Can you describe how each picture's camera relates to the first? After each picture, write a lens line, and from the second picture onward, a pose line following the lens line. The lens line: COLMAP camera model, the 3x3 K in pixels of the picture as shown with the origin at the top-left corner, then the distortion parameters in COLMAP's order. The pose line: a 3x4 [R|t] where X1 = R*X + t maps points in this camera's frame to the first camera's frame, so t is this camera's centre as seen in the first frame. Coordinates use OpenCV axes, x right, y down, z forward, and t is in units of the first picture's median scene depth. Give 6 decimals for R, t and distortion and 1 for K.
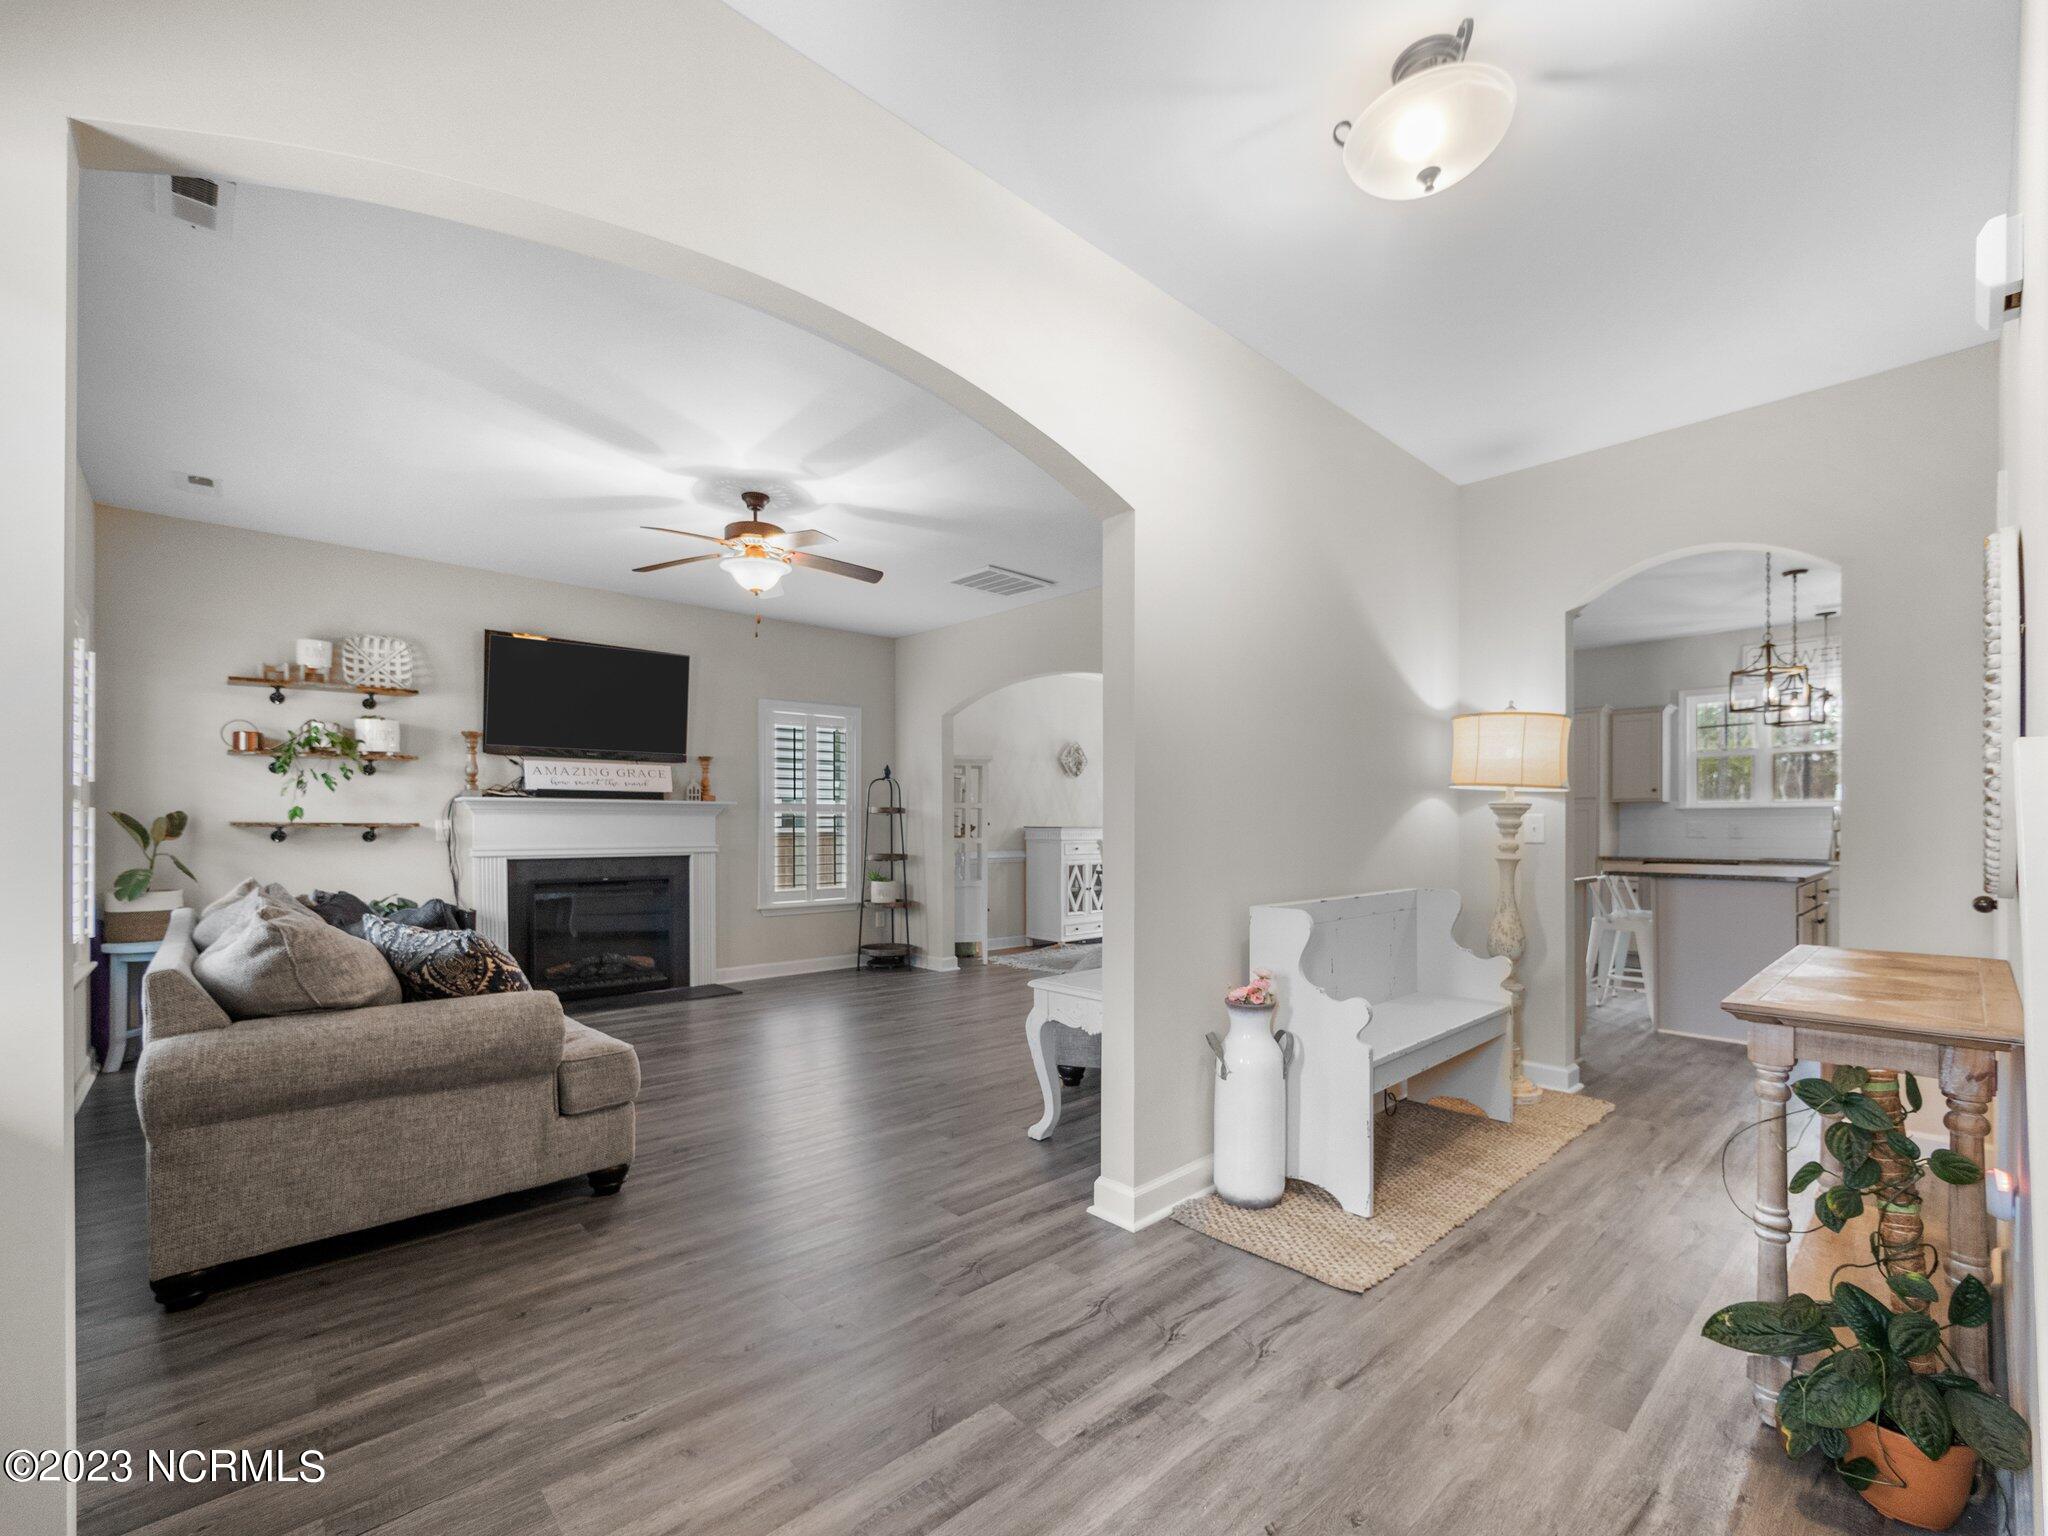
lens RADIAL K [[865.5, 0, 1011.0], [0, 865.5, 822.5], [0, 0, 1]] dist [0.000070, -0.001180]
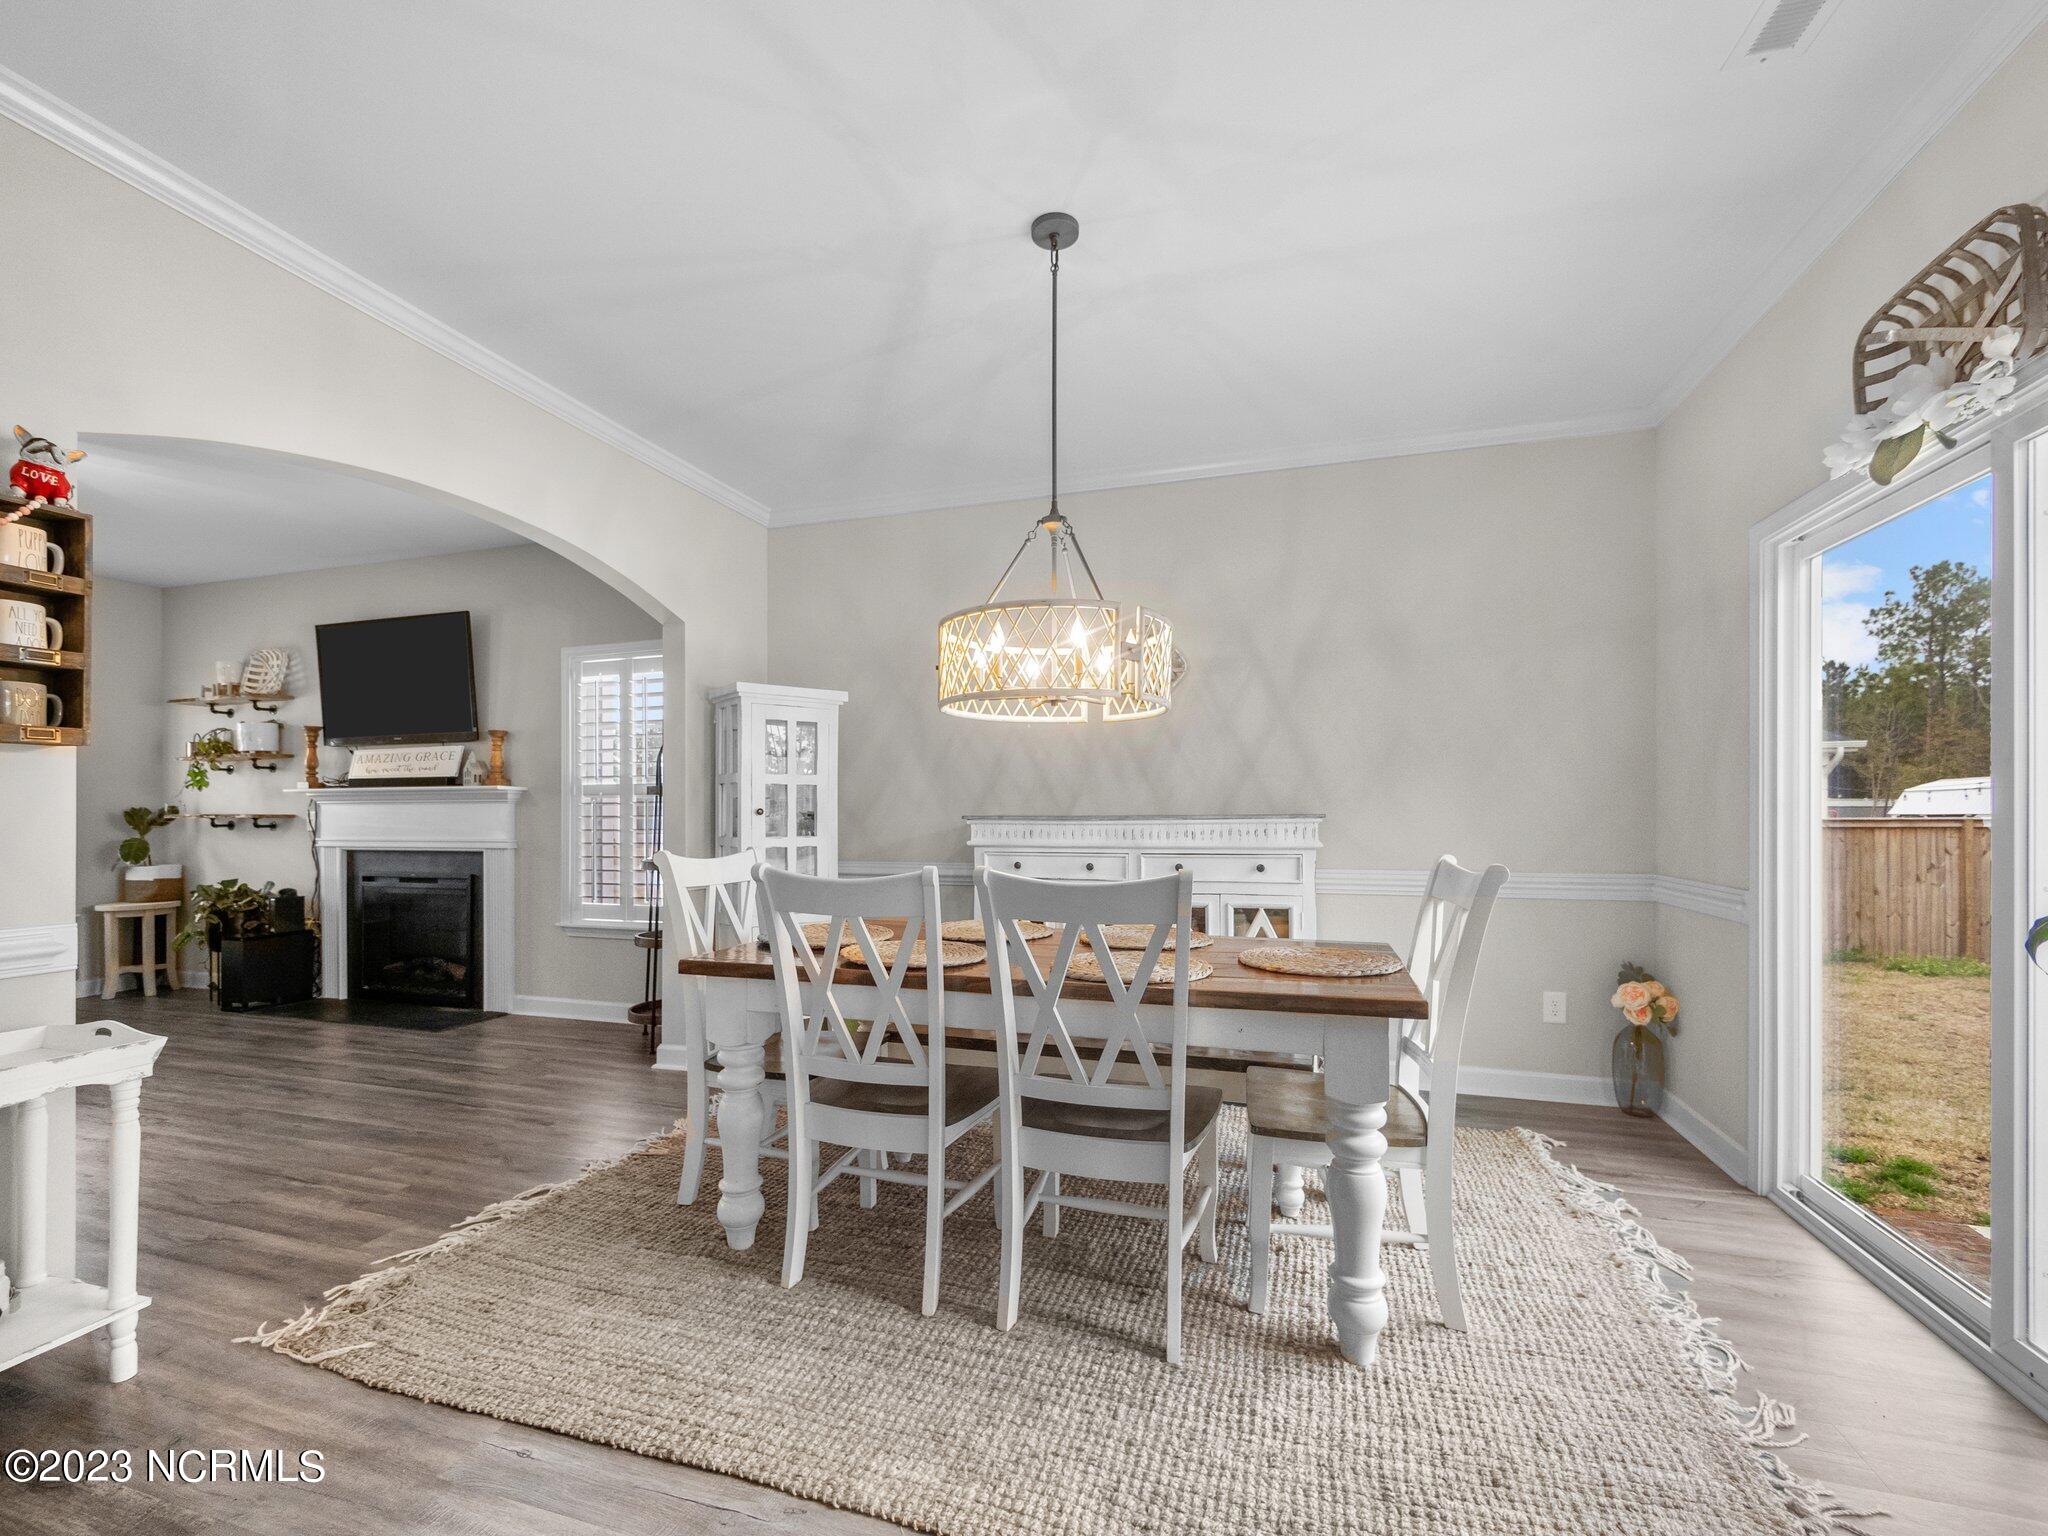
lens RADIAL K [[865.5, 0, 1027.0], [0, 865.5, 812.2], [0, 0, 1]] dist [0.000070, -0.001180]
pose [[0.520843, -0.004477, -0.853641, 0.608444], [0.006687, 0.999977, -0.001165, 0.004595], [0.853626, -0.005101, 0.520861, 1.020092]]
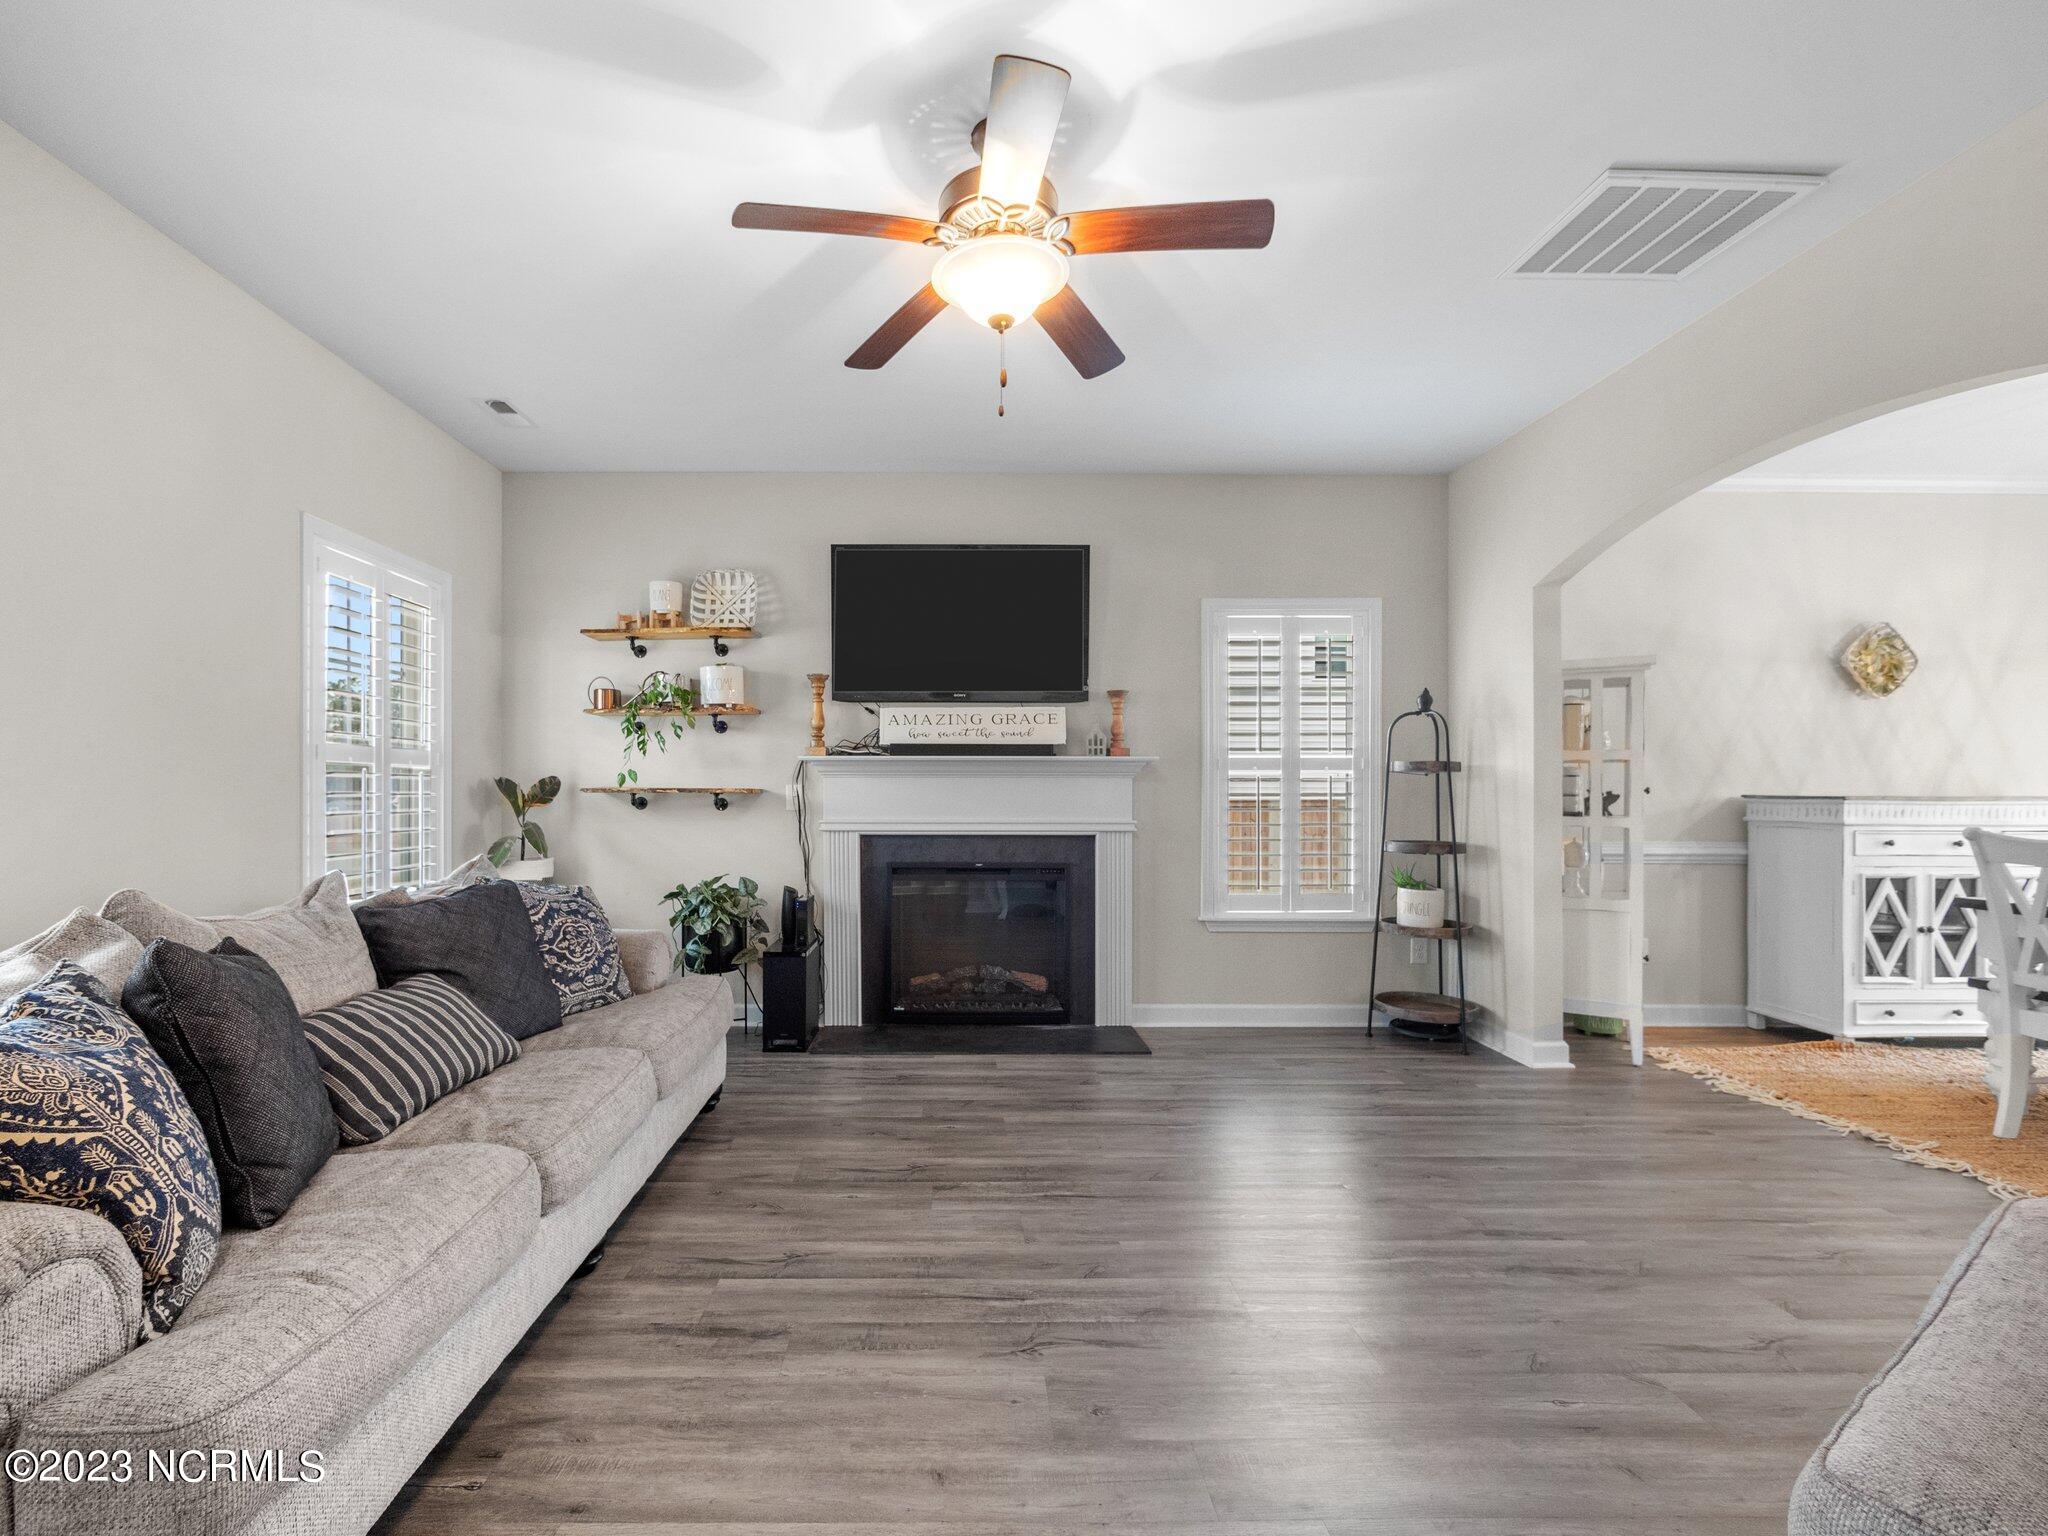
lens RADIAL K [[842.5, 0, 1002.1], [0, 842.5, 789.4], [0, 0, 1]] dist [-0.006710, -0.000167]
pose [[0.751347, 0.000464, -0.659908, 0.017413], [0.000280, 0.999999, 0.001023, 0.000699], [0.659908, -0.000953, 0.751346, 0.450270]]
